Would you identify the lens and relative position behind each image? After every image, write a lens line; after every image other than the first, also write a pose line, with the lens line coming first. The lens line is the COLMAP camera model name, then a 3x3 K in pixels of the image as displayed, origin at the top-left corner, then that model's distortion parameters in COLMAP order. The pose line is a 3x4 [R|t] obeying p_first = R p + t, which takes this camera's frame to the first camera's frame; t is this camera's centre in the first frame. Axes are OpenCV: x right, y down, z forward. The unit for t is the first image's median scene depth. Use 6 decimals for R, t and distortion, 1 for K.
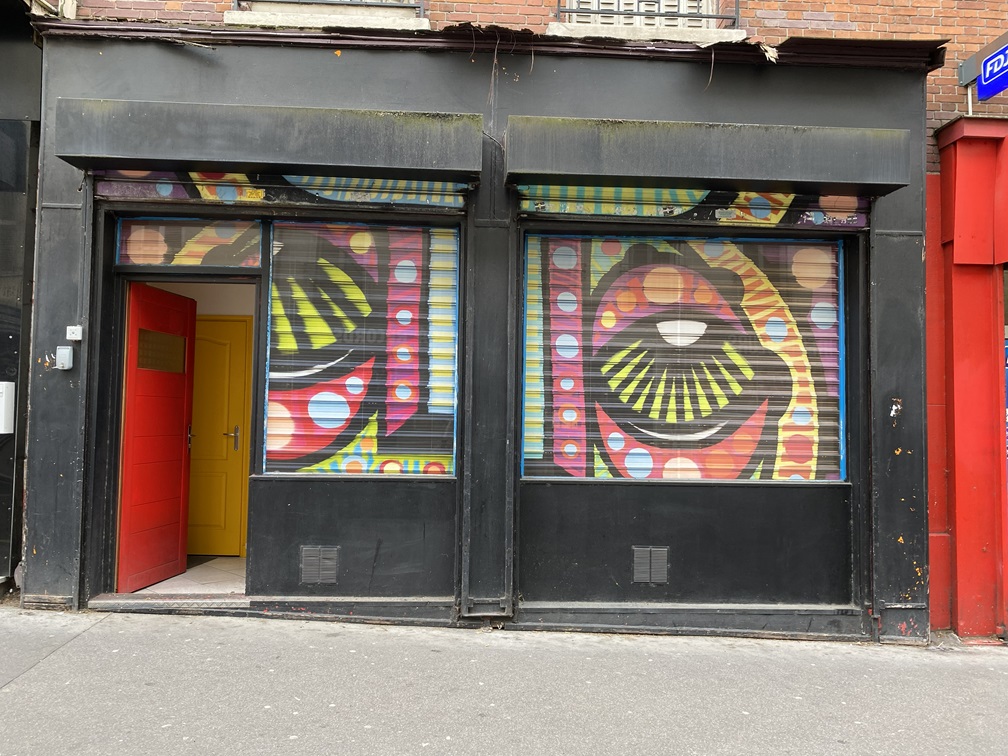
lens RADIAL K [[758.1, 0, 499.6], [0, 758.1, 378.5], [0, 0, 1]] dist [0.010691, -0.006215]
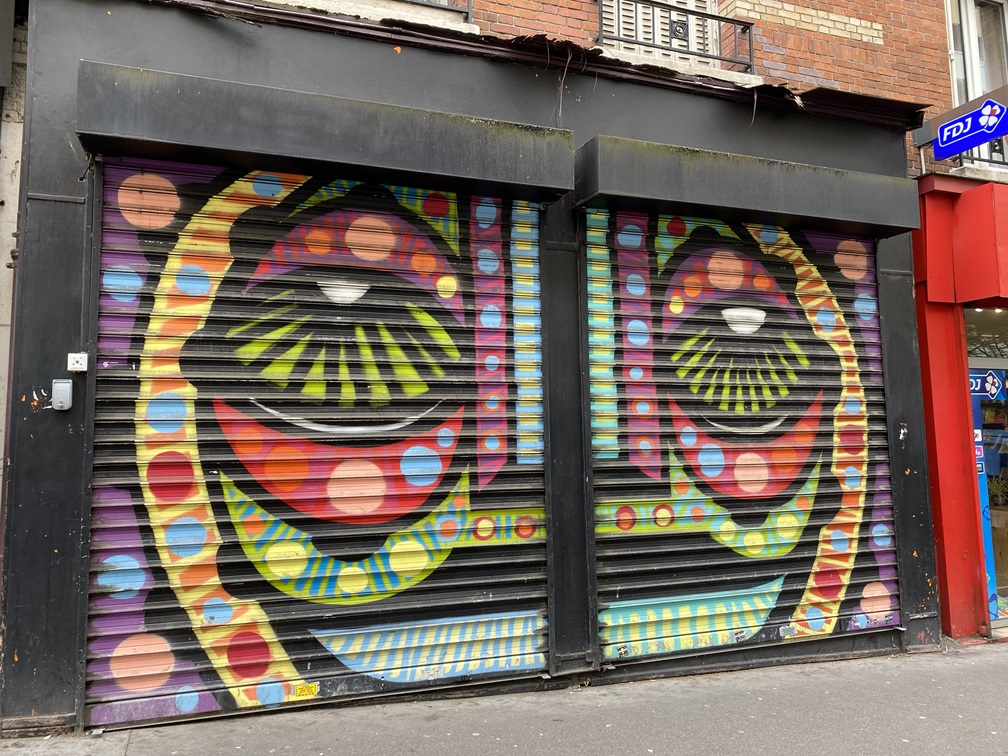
lens RADIAL K [[758.1, 0, 499.6], [0, 758.1, 378.5], [0, 0, 1]] dist [0.010691, -0.006215]
pose [[0.954549, -0.006399, 0.297986, -0.370875], [0.021906, 0.998572, -0.048730, 0.002605], [-0.297249, 0.053043, 0.953326, 0.137698]]
